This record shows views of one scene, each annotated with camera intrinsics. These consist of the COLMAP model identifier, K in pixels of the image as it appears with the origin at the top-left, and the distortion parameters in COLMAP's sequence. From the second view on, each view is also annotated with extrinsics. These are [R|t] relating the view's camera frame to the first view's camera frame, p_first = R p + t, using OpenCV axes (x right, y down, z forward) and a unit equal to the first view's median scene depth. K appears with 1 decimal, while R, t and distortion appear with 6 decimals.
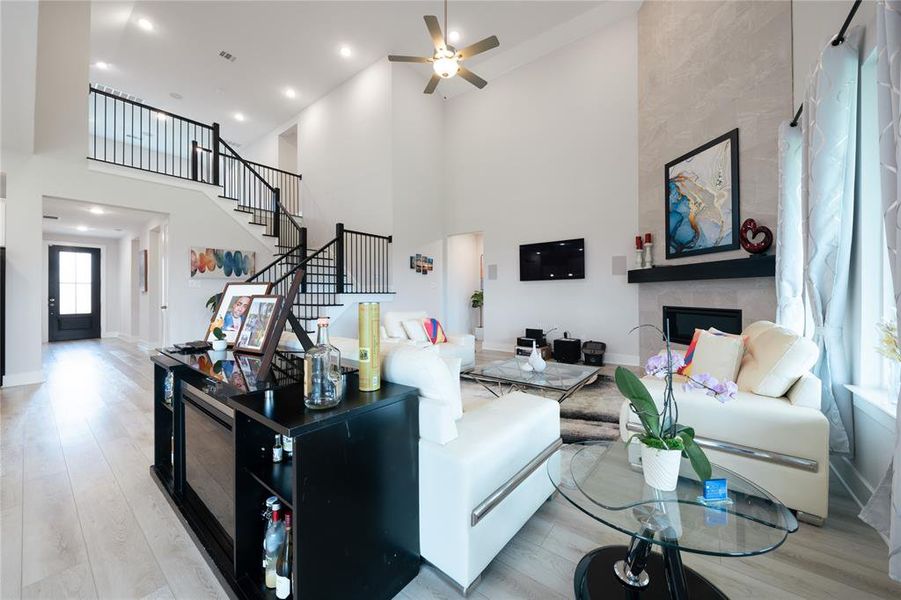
lens RADIAL K [[332.0, 0, 454.1], [0, 332.0, 293.4], [0, 0, 1]] dist [0.001039, -0.000037]
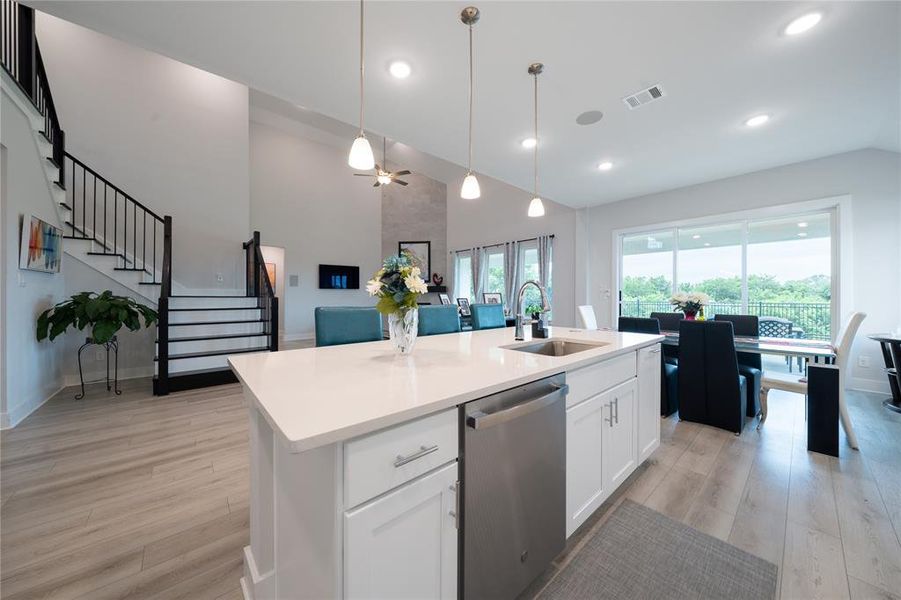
lens RADIAL K [[322.5, 0, 439.5], [0, 322.5, 298.8], [0, 0, 1]] dist [-0.009044, 0.000062]
pose [[0.218405, -0.004668, 0.975847, -1.137238], [-0.004118, 0.999975, 0.005706, -0.003134], [-0.975850, -0.005265, 0.218380, 0.177338]]
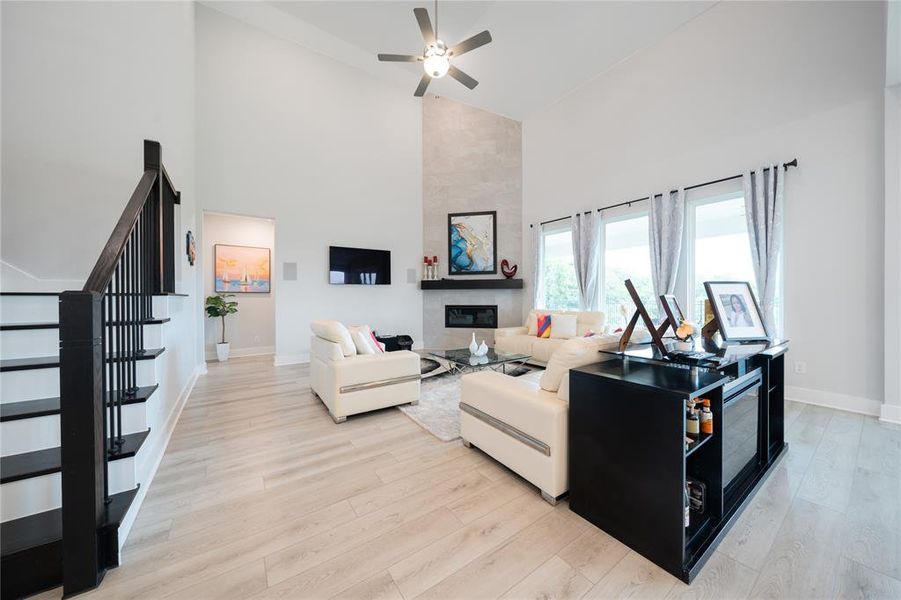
lens RADIAL K [[310.2, 0, 435.1], [0, 310.2, 301.0], [0, 0, 1]] dist [0.000172, 0.000013]
pose [[0.320501, -0.009805, 0.947197, -0.578171], [-0.000119, 0.999946, 0.010391, 0.003289], [-0.947248, -0.003443, 0.320482, 0.452214]]
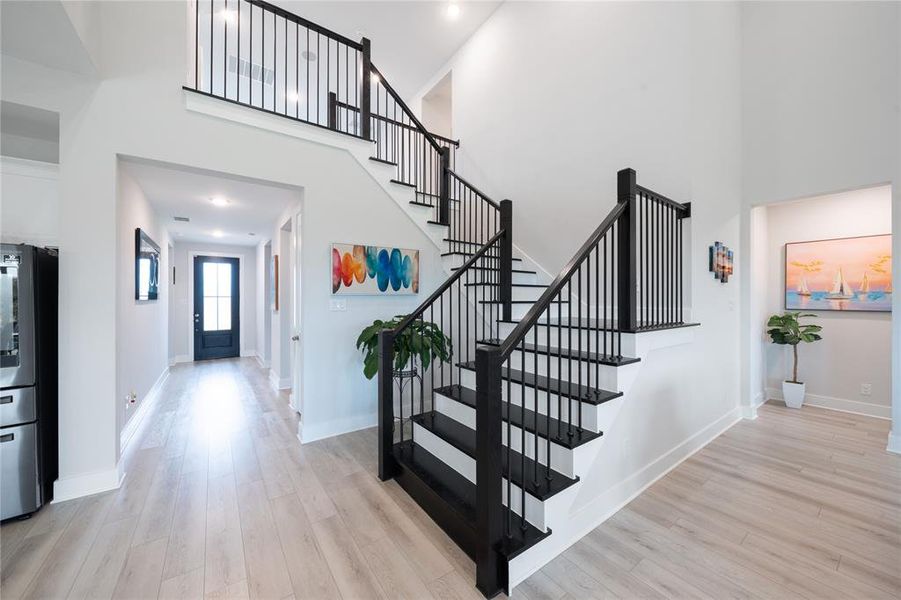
lens RADIAL K [[322.5, 0, 439.5], [0, 322.5, 298.8], [0, 0, 1]] dist [-0.009044, 0.000062]
pose [[0.954396, 0.001825, -0.298539, -0.415733], [-0.000505, 0.999990, 0.004500, -0.041178], [0.298544, -0.004144, 0.954387, 0.482465]]
